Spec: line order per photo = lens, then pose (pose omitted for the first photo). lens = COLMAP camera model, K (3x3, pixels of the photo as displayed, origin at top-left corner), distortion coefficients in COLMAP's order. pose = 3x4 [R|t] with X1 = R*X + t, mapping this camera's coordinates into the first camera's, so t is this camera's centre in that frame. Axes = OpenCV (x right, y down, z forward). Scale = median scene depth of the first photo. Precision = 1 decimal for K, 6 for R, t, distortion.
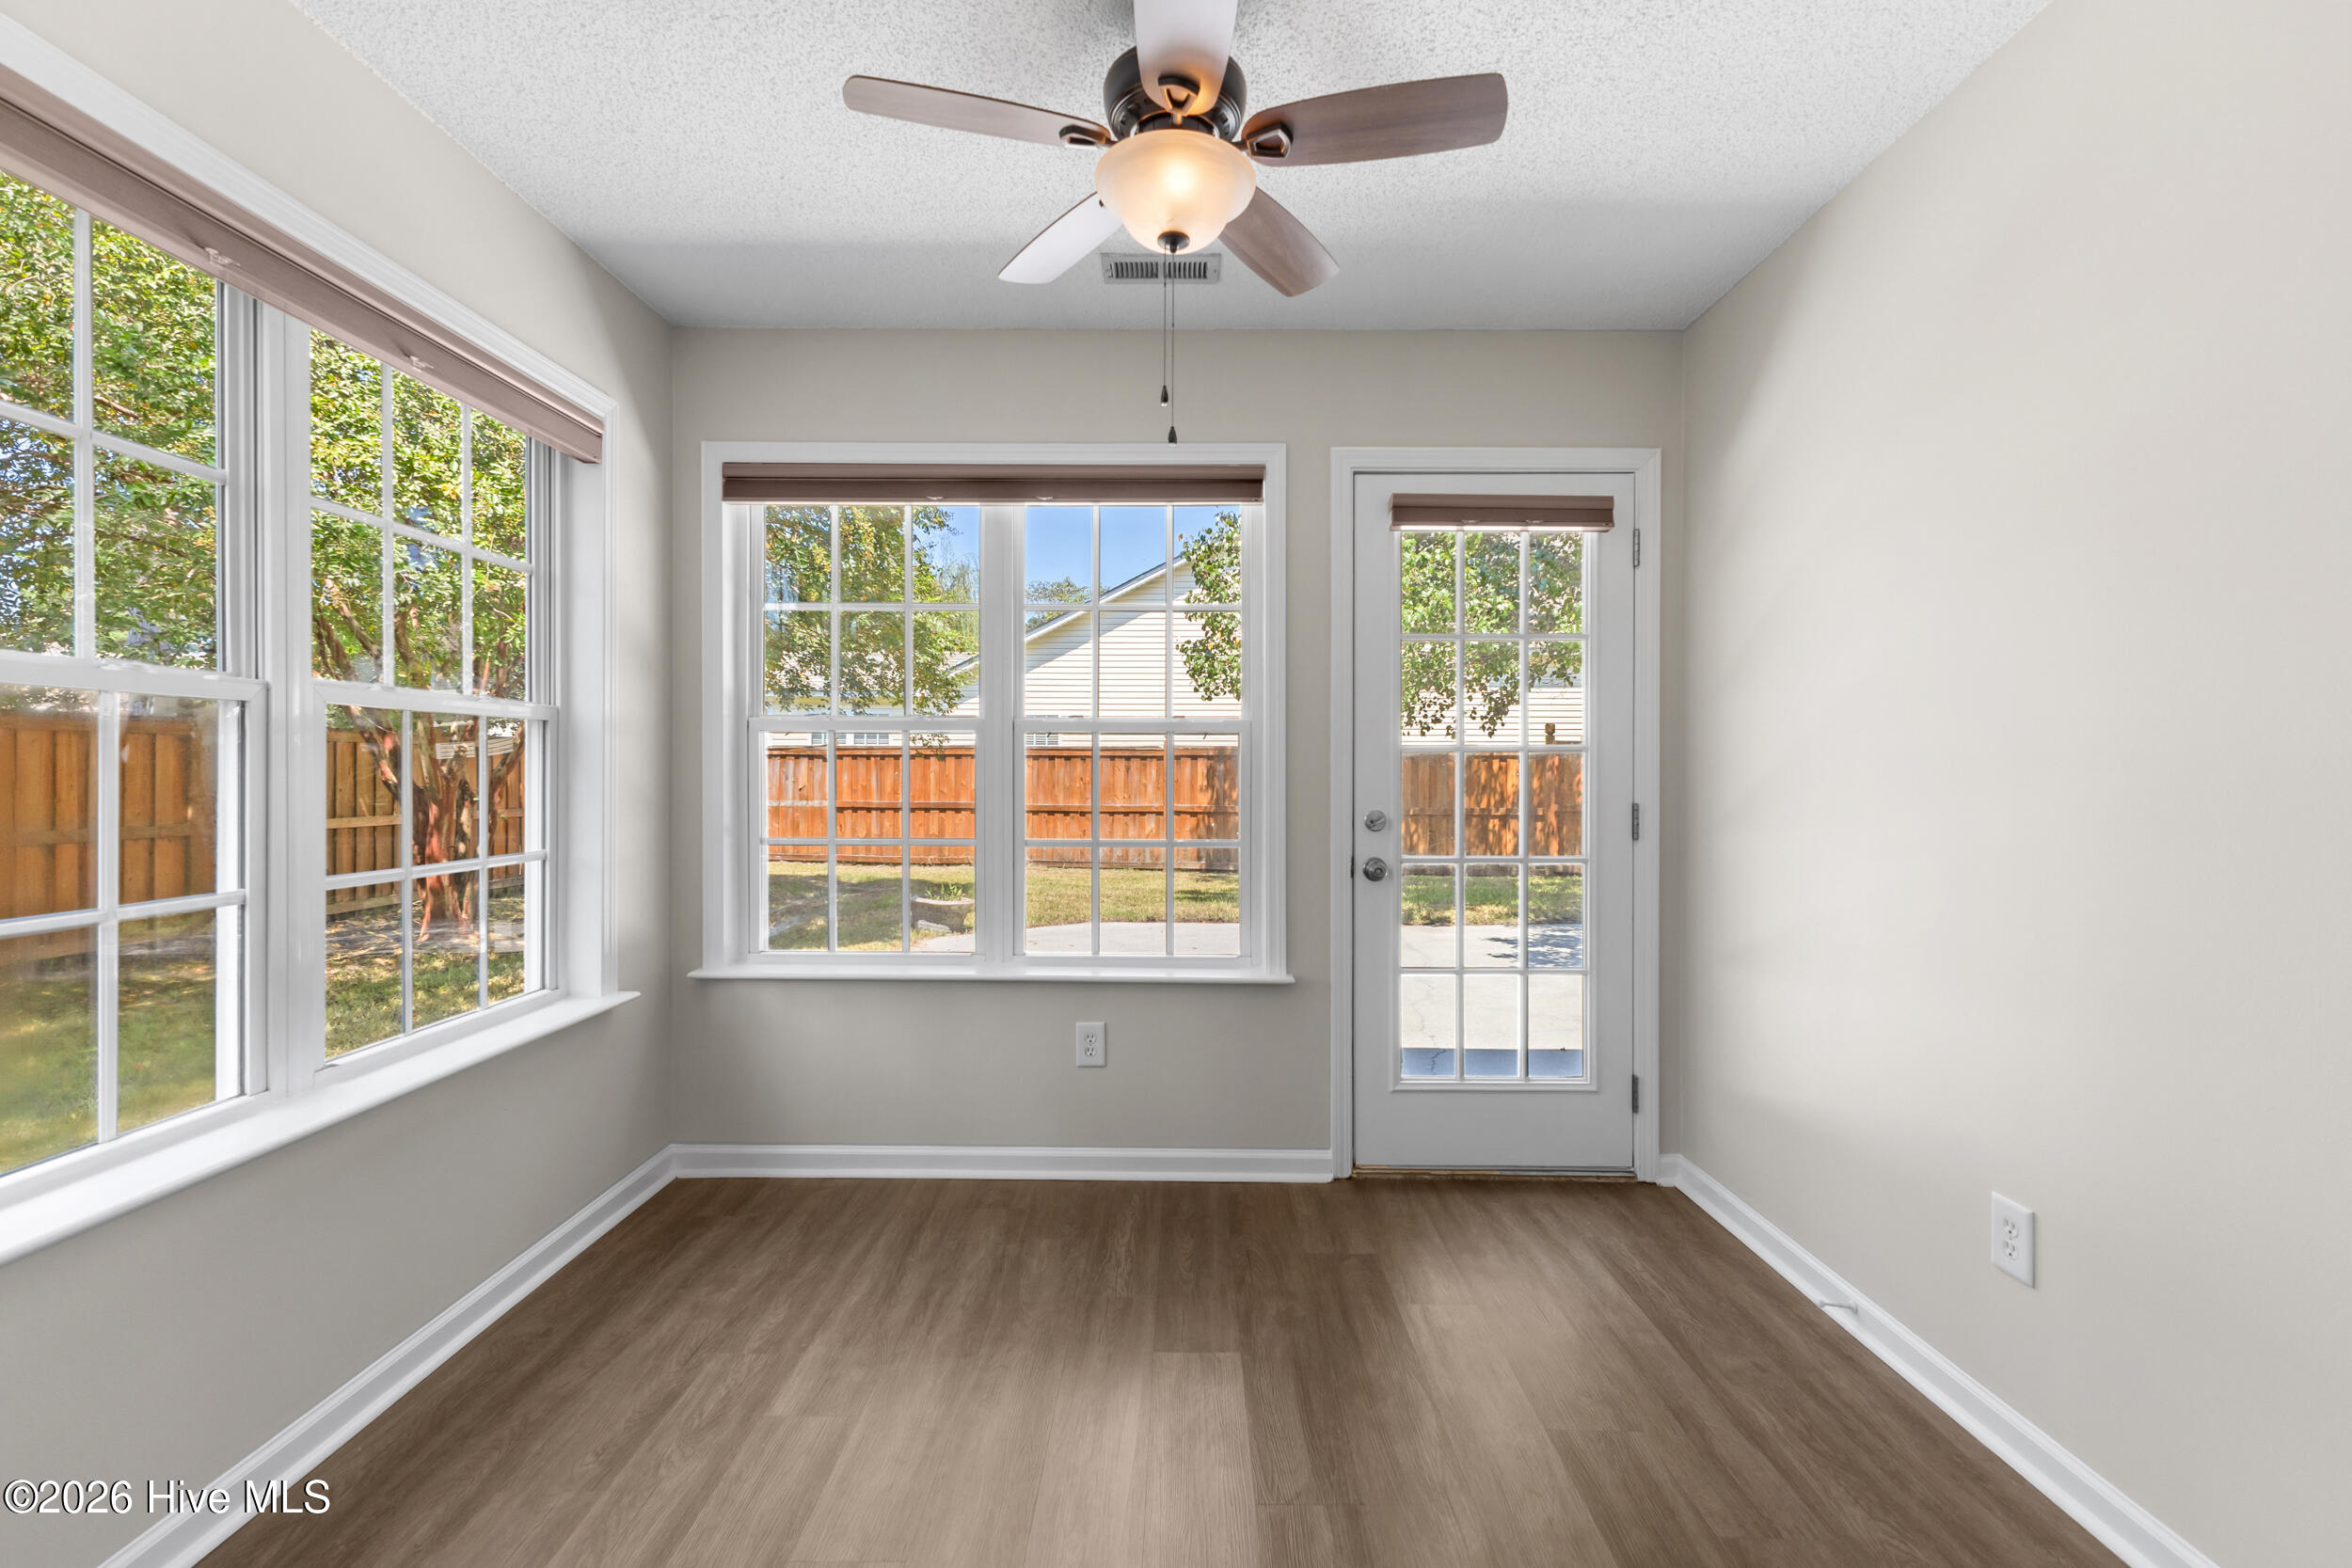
lens RADIAL K [[1004.7, 0, 1176.0], [0, 1004.7, 784.0], [0, 0, 1]] dist [0.006340, -0.000349]
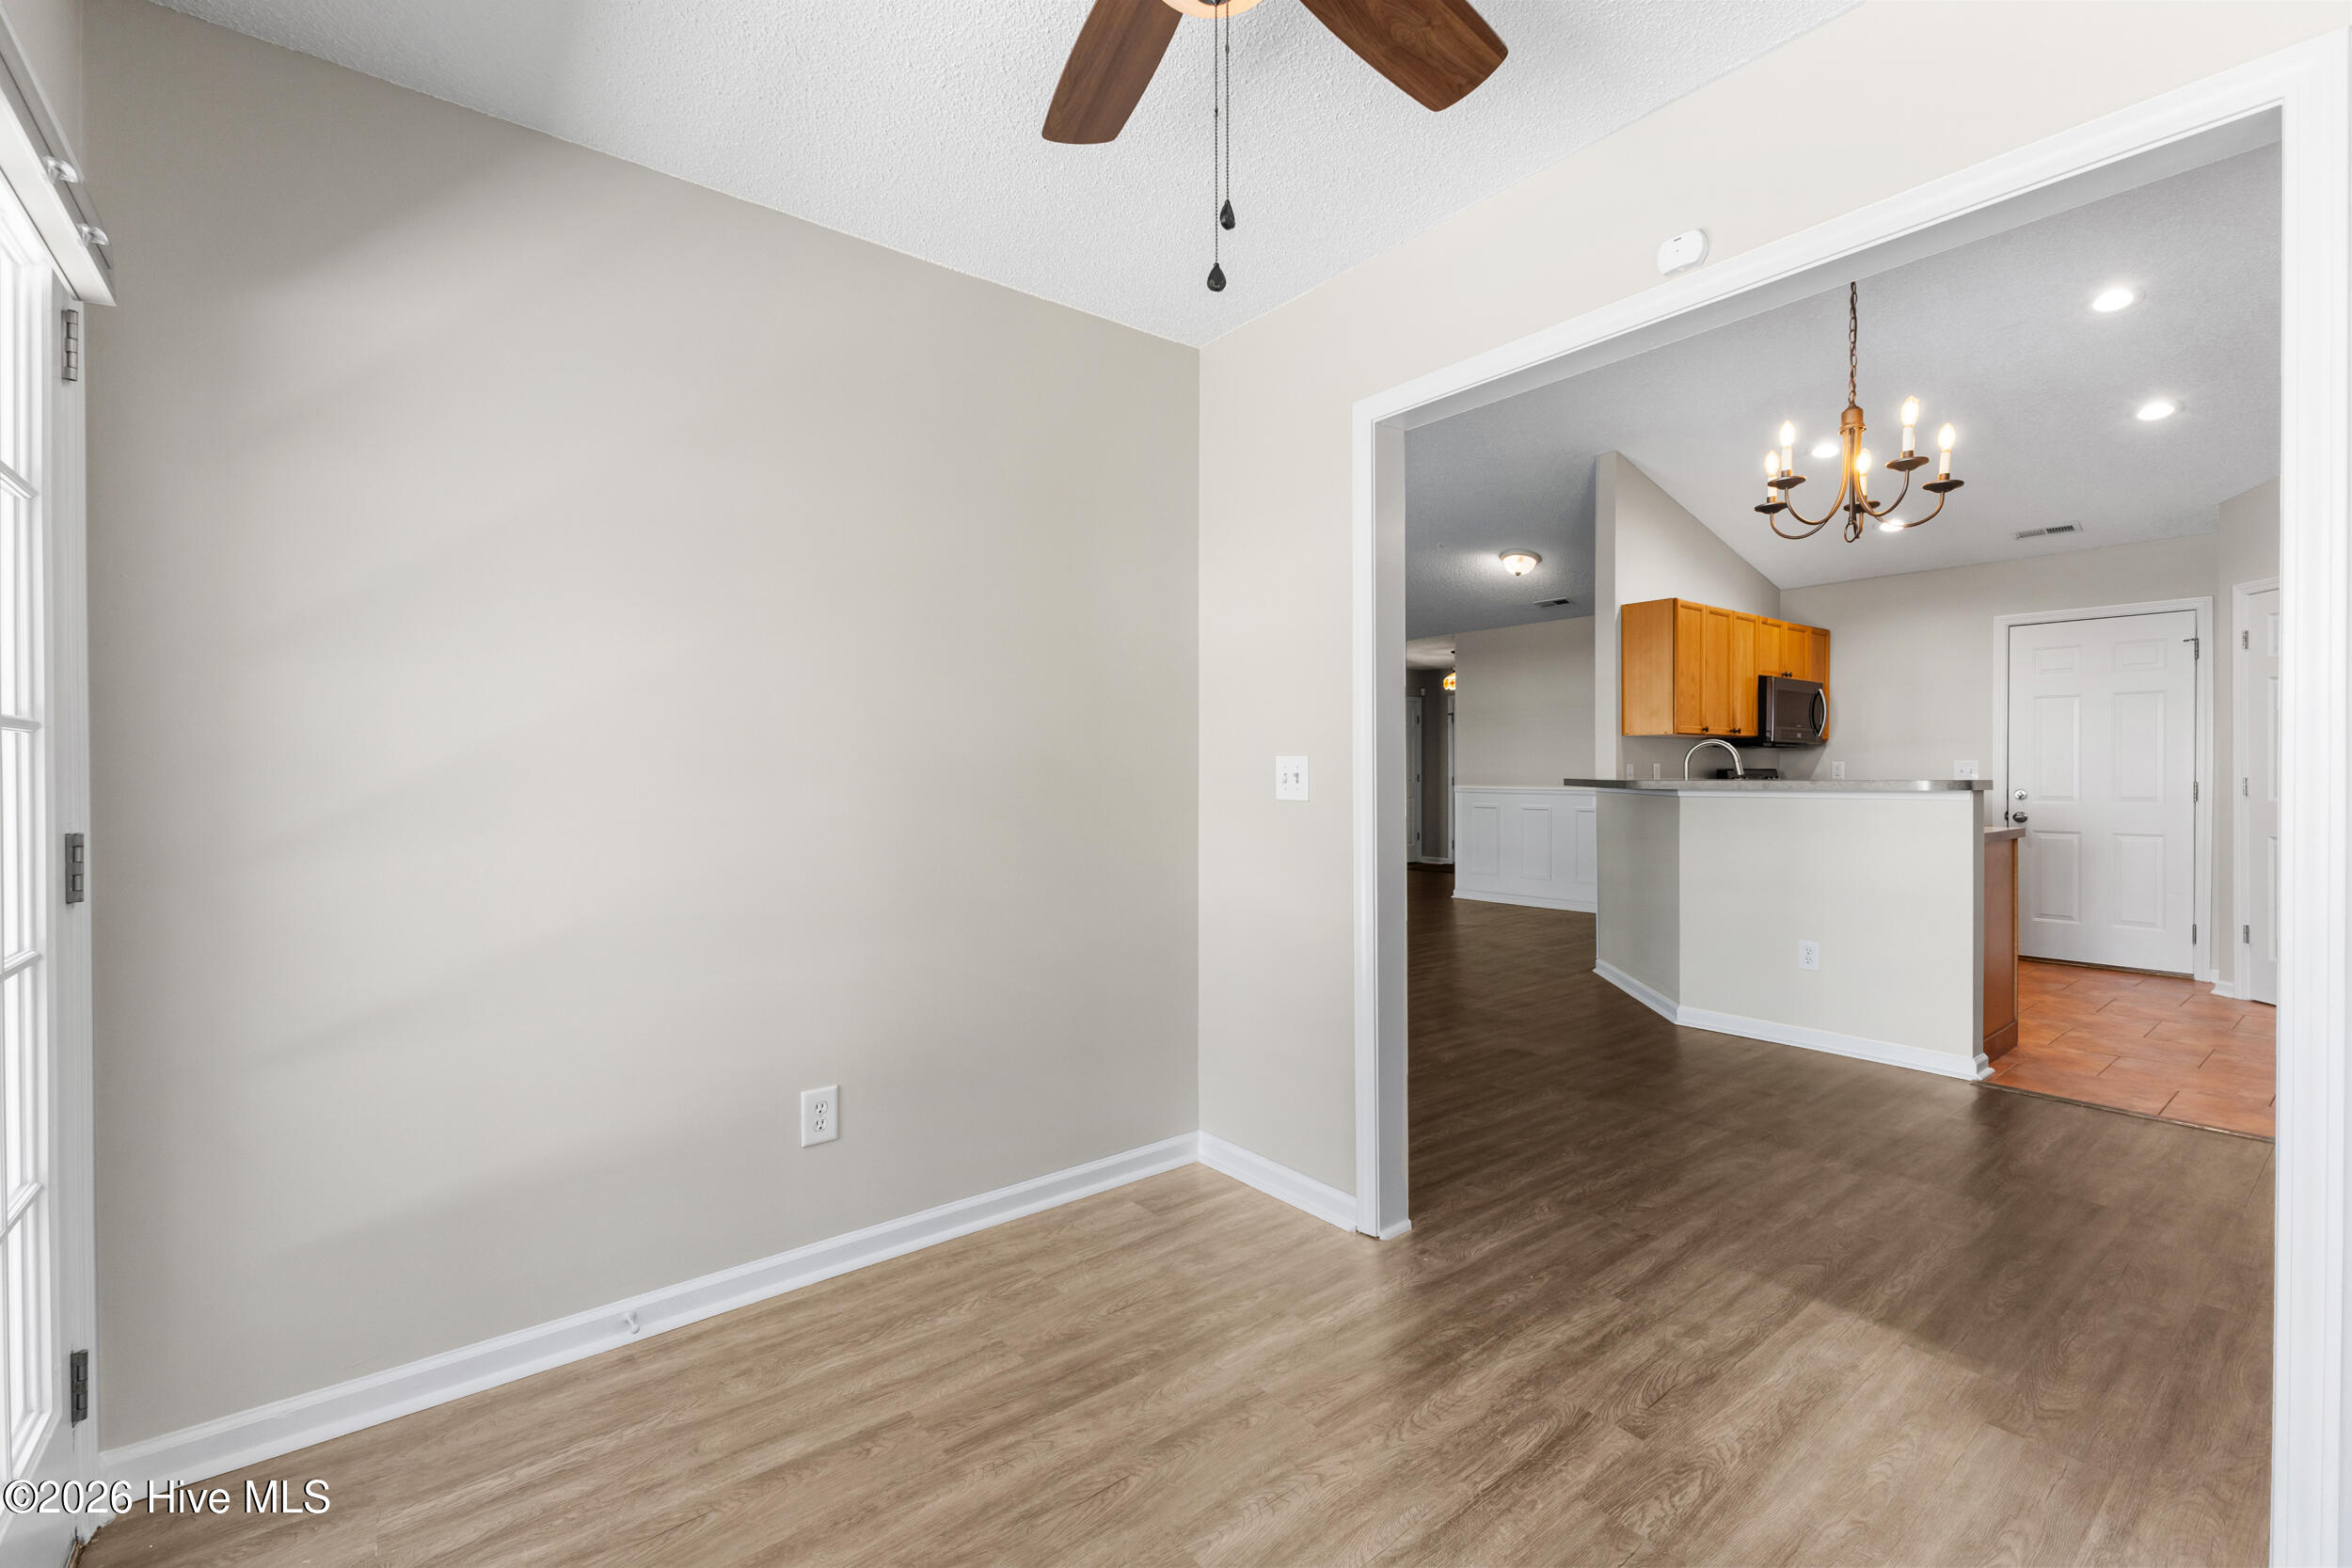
lens RADIAL K [[1004.7, 0, 1176.0], [0, 1004.7, 784.0], [0, 0, 1]] dist [0.006340, -0.000349]
pose [[-0.619956, -0.013002, 0.784529, -0.464453], [0.013406, 0.999541, 0.027159, -0.025229], [-0.784522, 0.027355, -0.619497, 1.276029]]
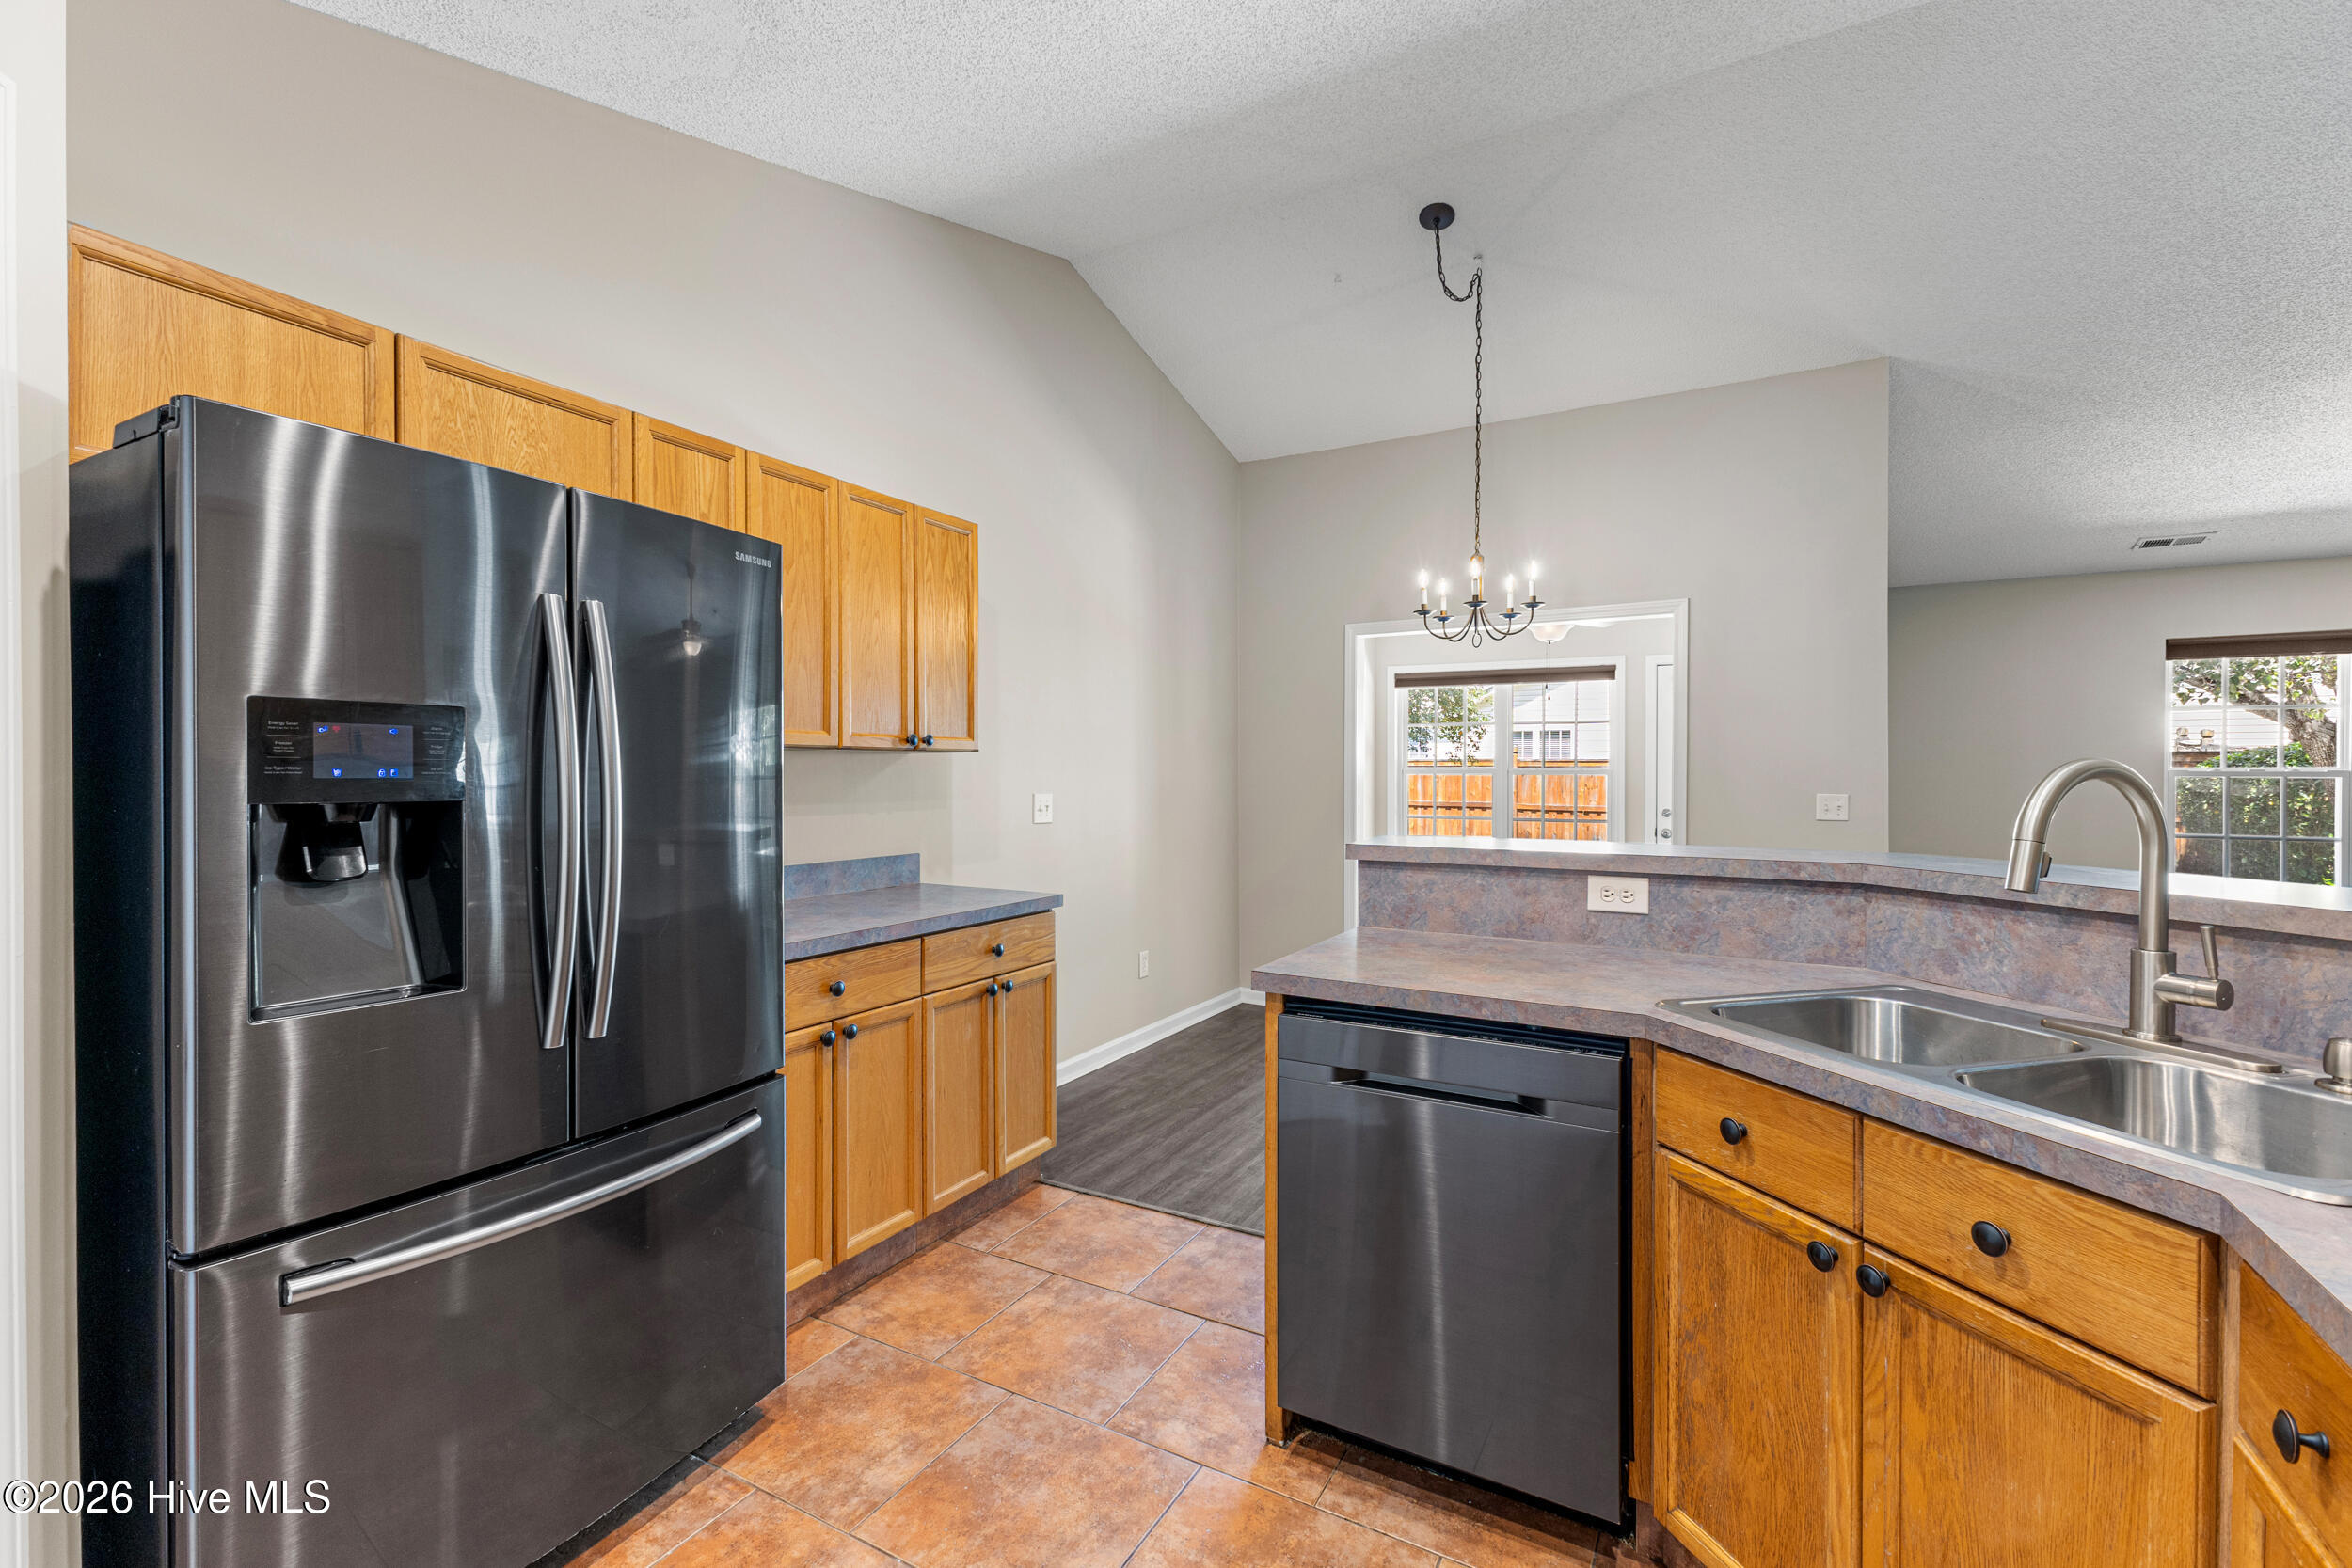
lens RADIAL K [[1029.5, 0, 1172.1], [0, 1029.5, 775.2], [0, 0, 1]] dist [0.011581, 0.000255]
pose [[0.874481, -0.001832, -0.485057, 0.355002], [-0.001928, 0.999972, -0.007253, -0.030806], [0.485056, 0.007278, 0.874453, -1.663037]]
